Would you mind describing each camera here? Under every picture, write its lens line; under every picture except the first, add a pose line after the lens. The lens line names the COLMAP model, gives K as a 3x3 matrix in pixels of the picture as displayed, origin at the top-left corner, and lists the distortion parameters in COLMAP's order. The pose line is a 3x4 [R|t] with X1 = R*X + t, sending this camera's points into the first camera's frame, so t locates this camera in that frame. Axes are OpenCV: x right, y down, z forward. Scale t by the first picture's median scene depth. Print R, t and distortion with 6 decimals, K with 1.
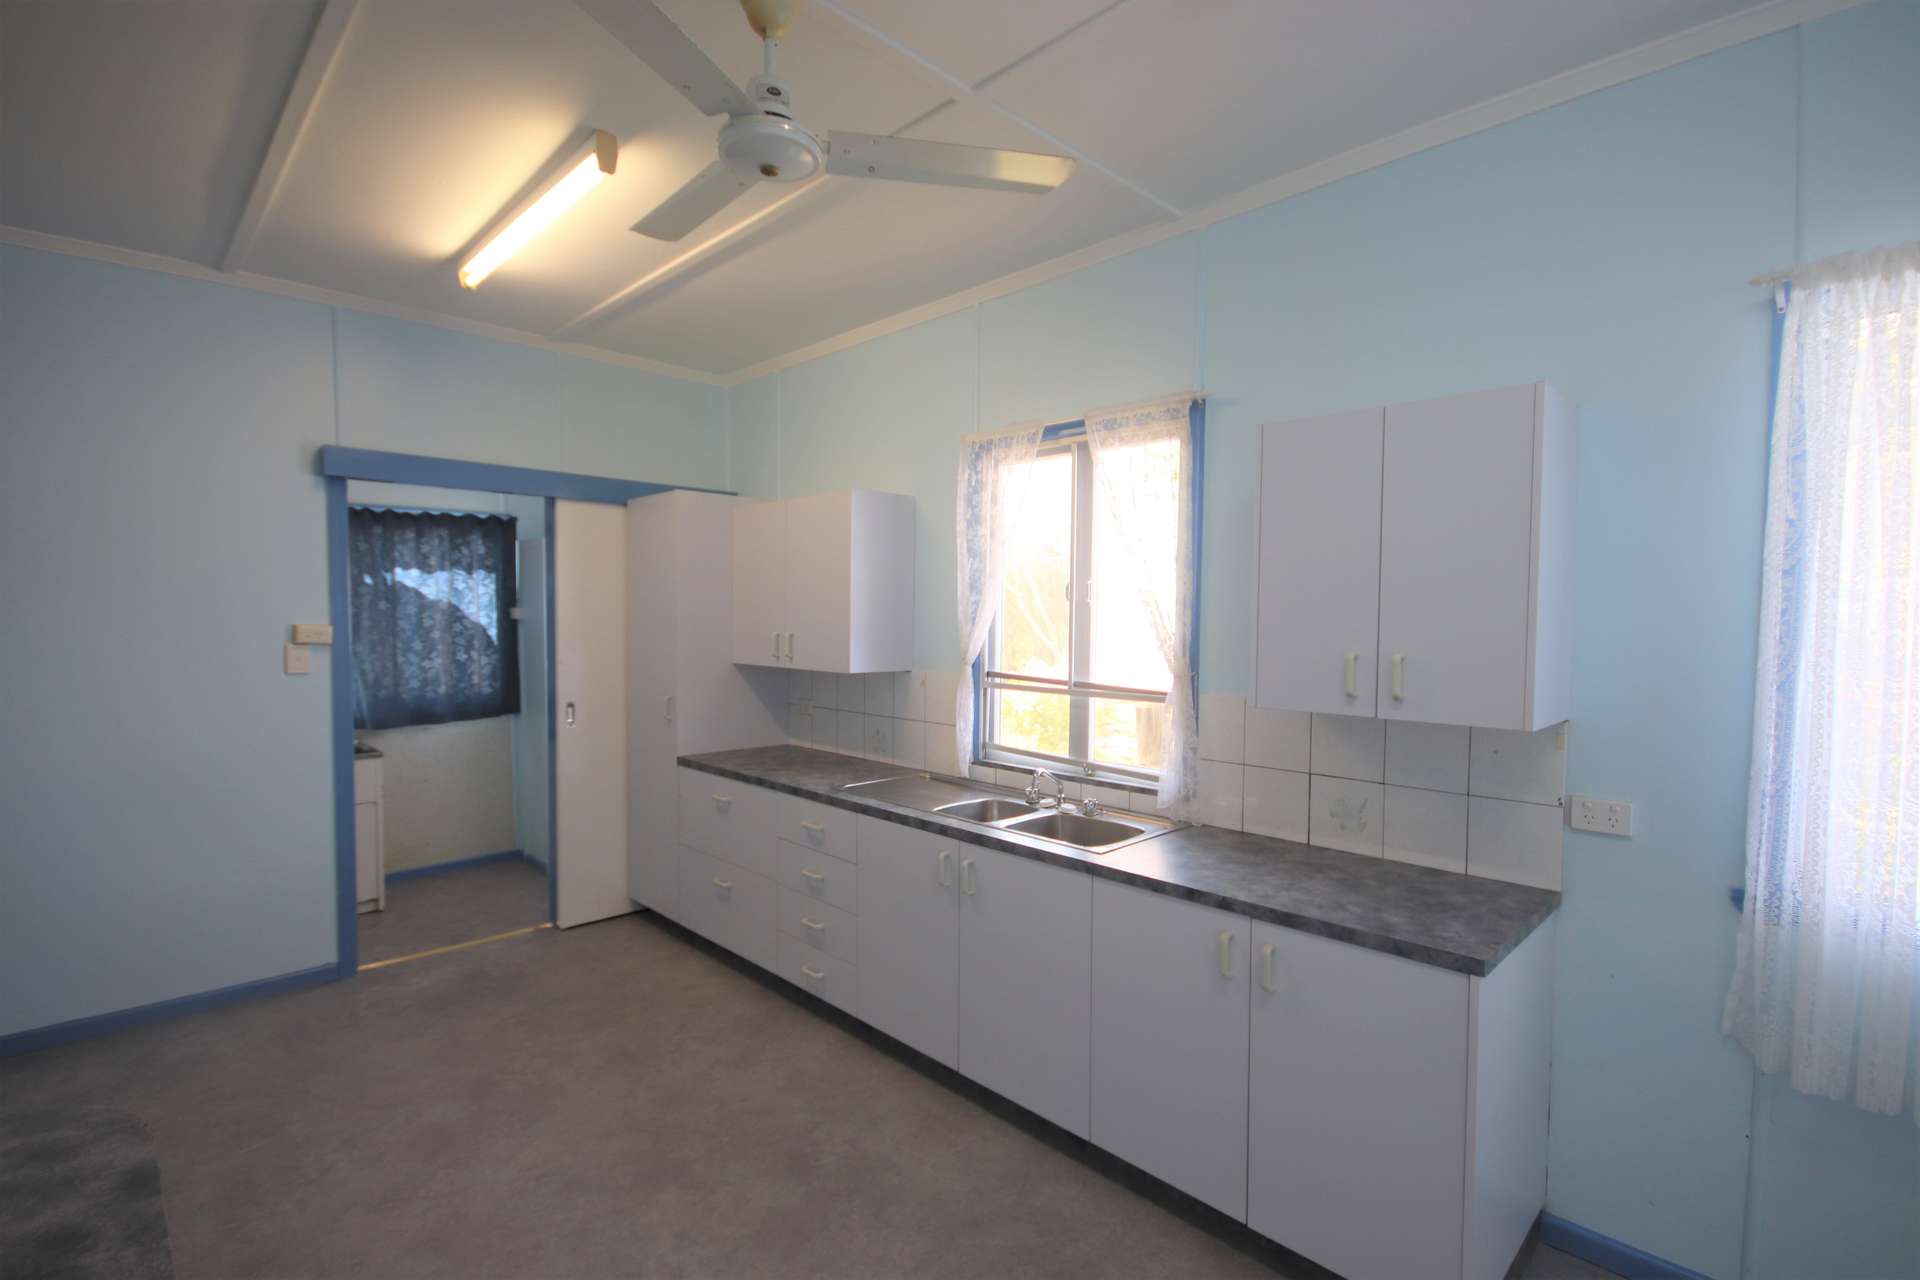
lens RADIAL K [[888.6, 0, 972.5], [0, 888.6, 644.7], [0, 0, 1]] dist [0.000008, -0.000391]
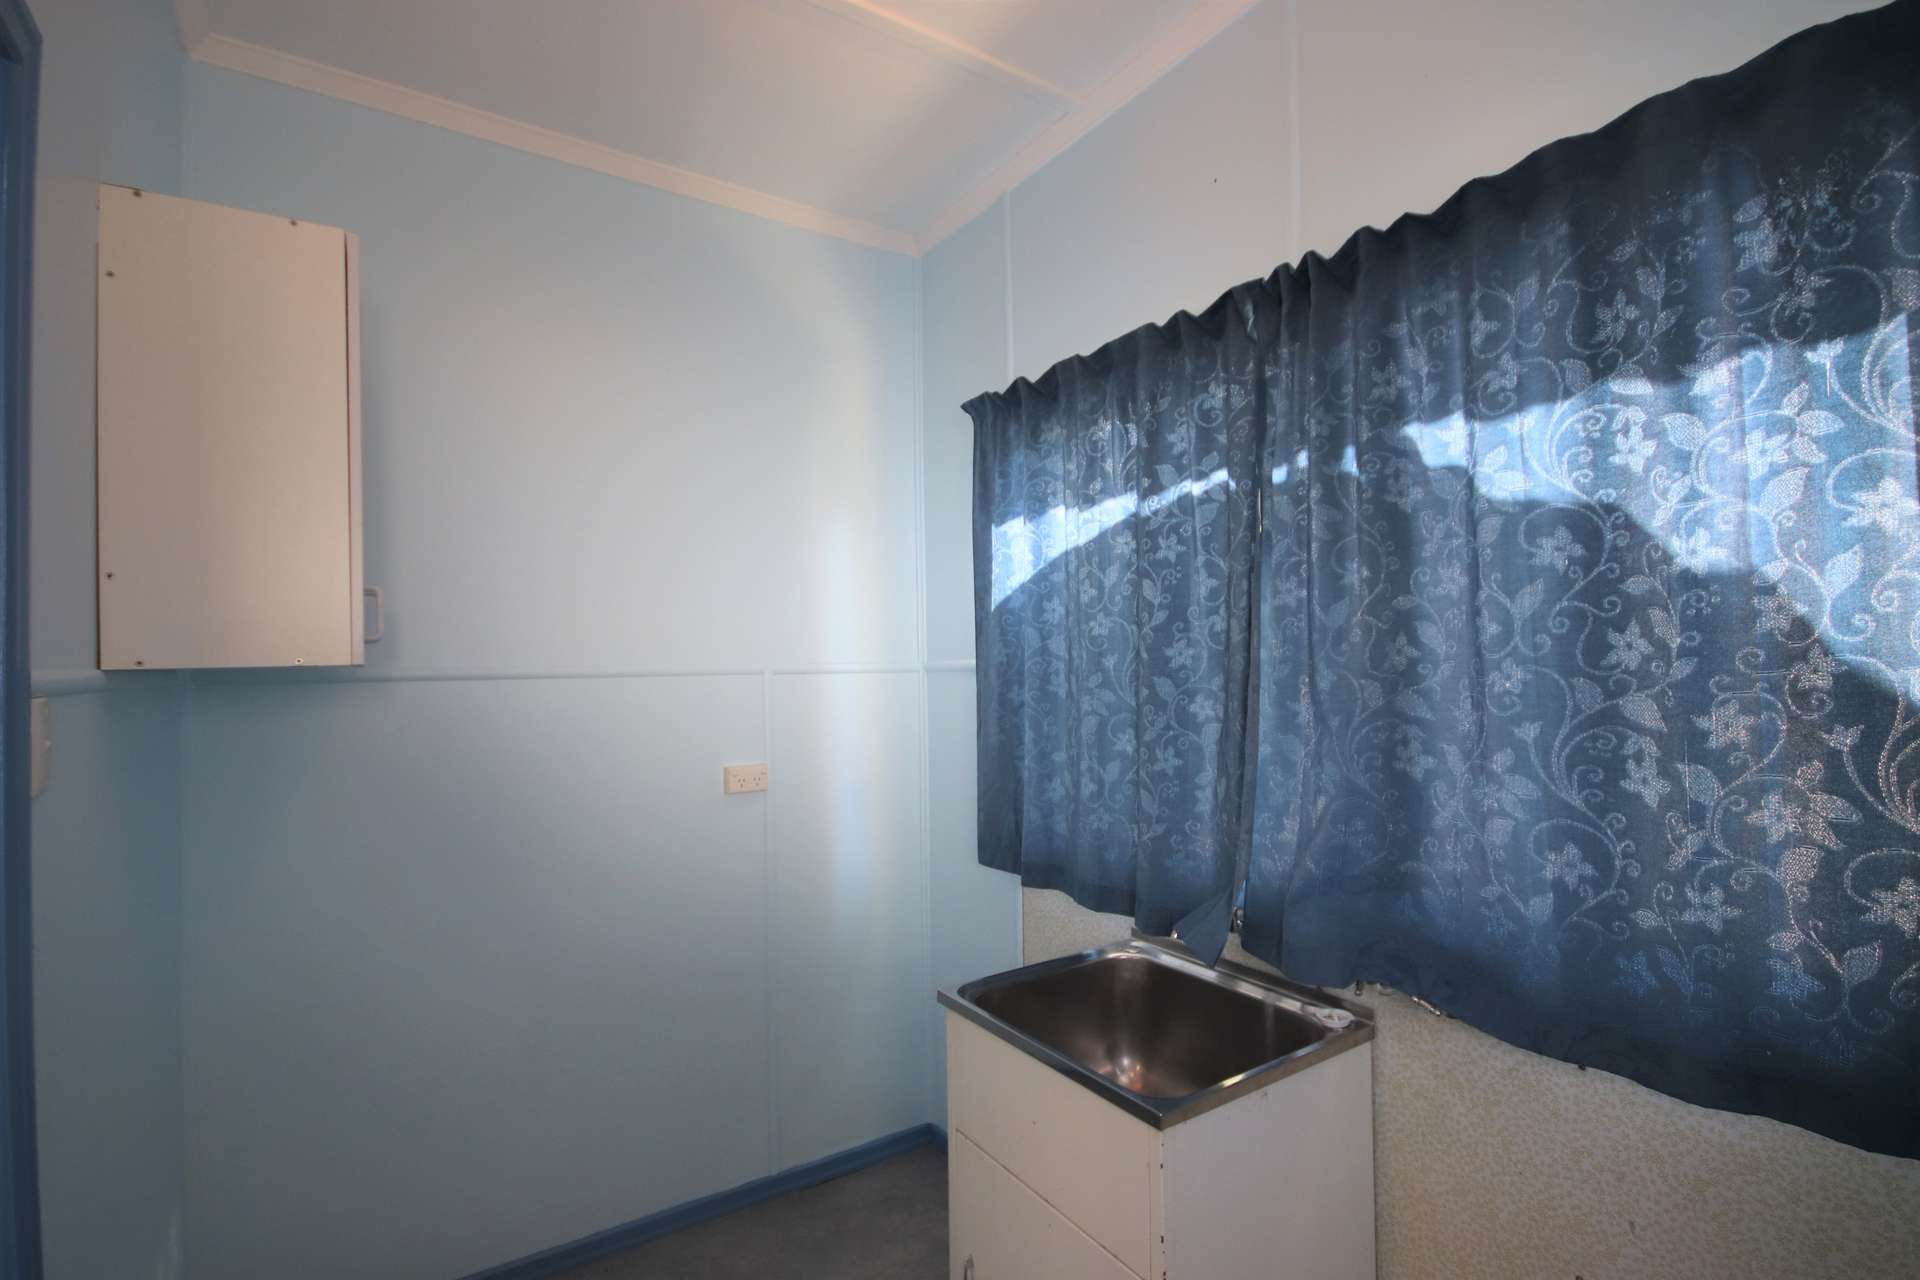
lens RADIAL K [[888.6, 0, 937.3], [0, 888.6, 669.9], [0, 0, 1]] dist [0.000008, -0.000391]
pose [[-0.207567, 0.004159, -0.978212, -0.338597], [-0.035088, 0.999316, 0.011694, -0.010822], [0.977591, 0.036751, -0.207279, 0.903419]]
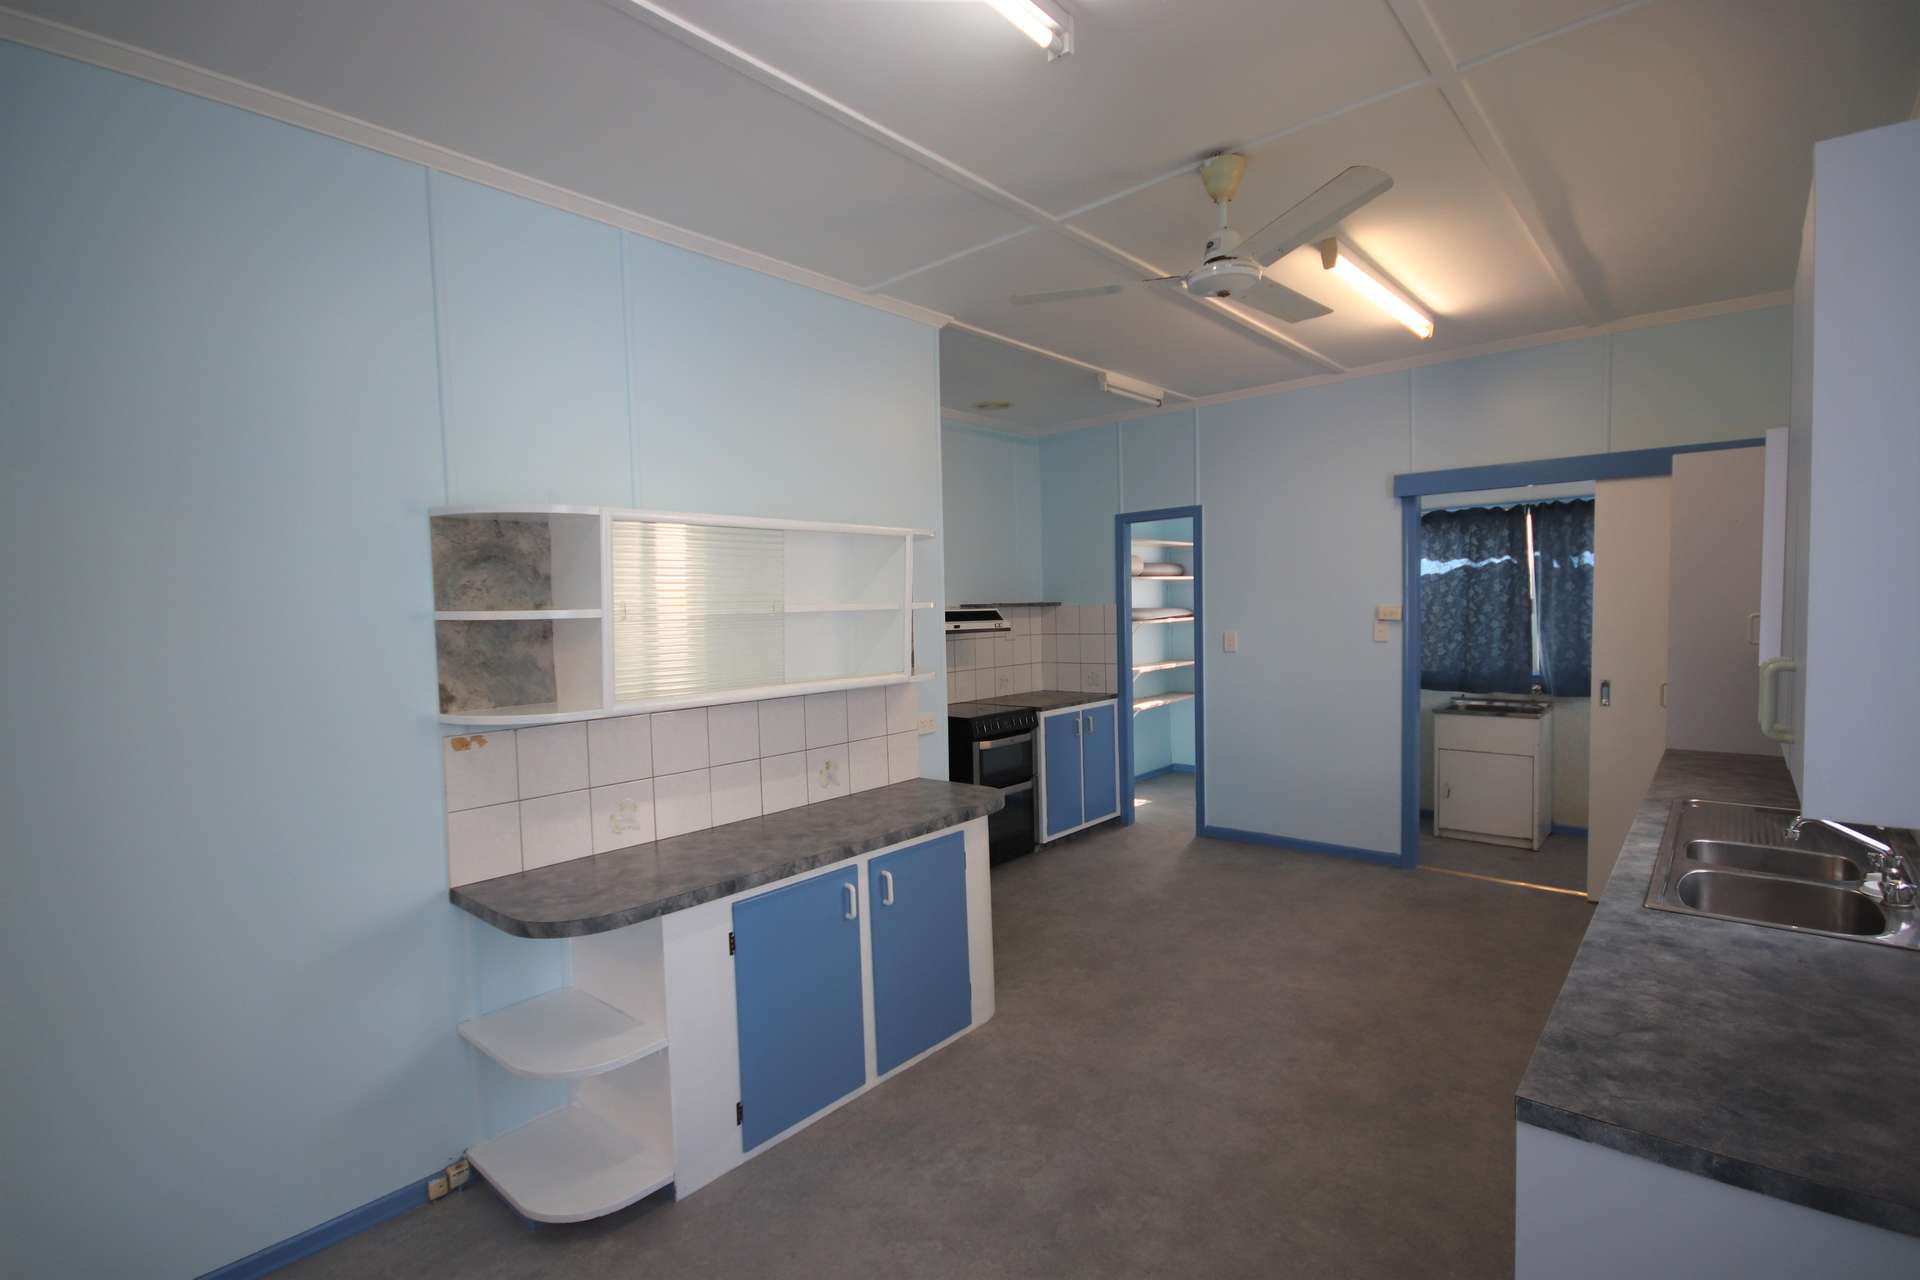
lens RADIAL K [[888.6, 0, 968.9], [0, 888.6, 649.7], [0, 0, 1]] dist [0.000008, -0.000391]
pose [[0.059963, 0.043213, -0.997265, 0.417636], [-0.007506, 0.999054, 0.042839, -0.006767], [0.998172, 0.004917, 0.060231, 0.180418]]
